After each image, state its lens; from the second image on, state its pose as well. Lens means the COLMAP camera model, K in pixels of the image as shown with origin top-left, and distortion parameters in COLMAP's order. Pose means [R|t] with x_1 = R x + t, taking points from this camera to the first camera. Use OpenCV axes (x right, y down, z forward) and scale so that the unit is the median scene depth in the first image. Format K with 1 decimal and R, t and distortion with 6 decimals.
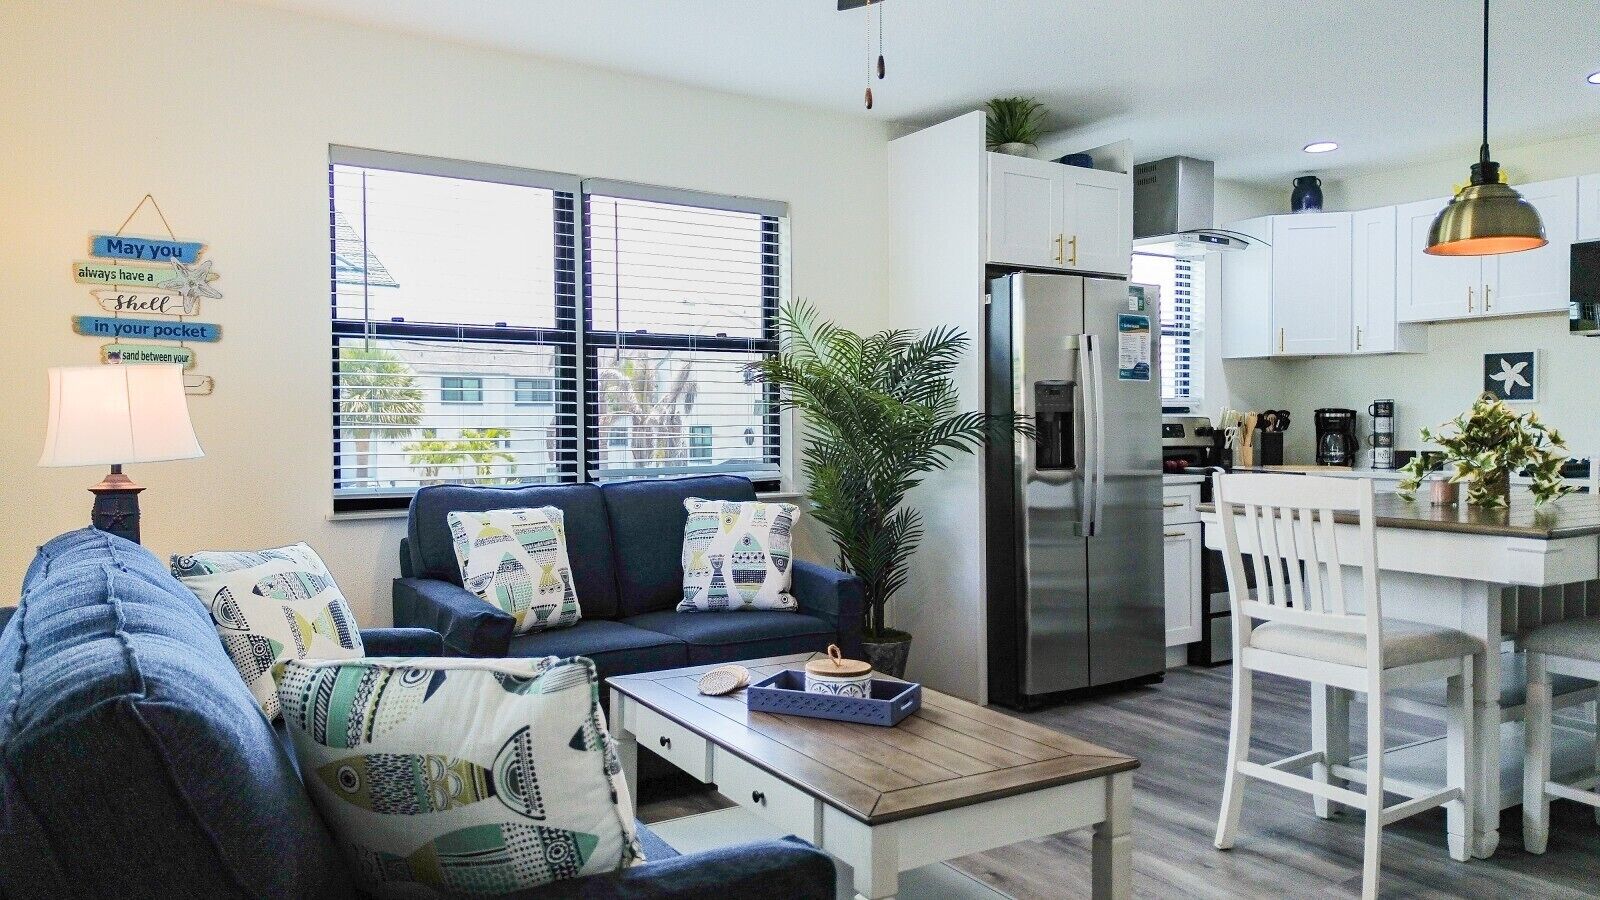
lens RADIAL K [[1130.3, 0, 784.2], [0, 1130.3, 444.2], [0, 0, 1]] dist [0.017893, -0.015816]
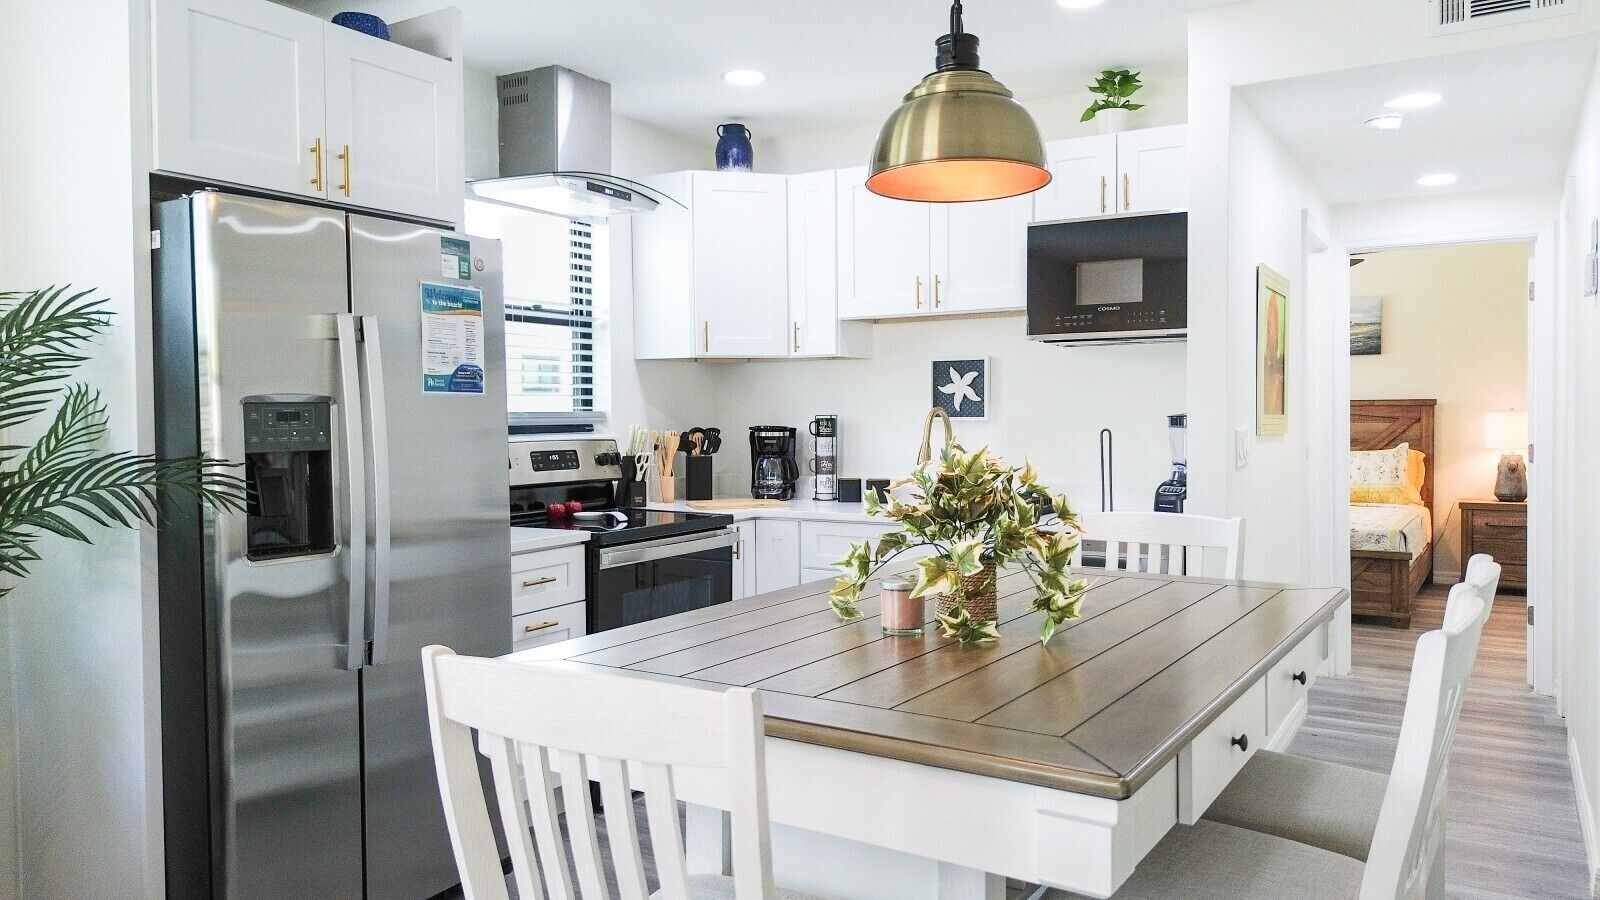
lens RADIAL K [[1130.3, 0, 803.3], [0, 1130.3, 448.5], [0, 0, 1]] dist [0.017893, -0.015816]
pose [[0.898324, -0.014285, 0.439101, 0.207134], [0.010234, 0.999880, 0.011592, -0.031713], [-0.439215, -0.005919, 0.898363, 0.367105]]
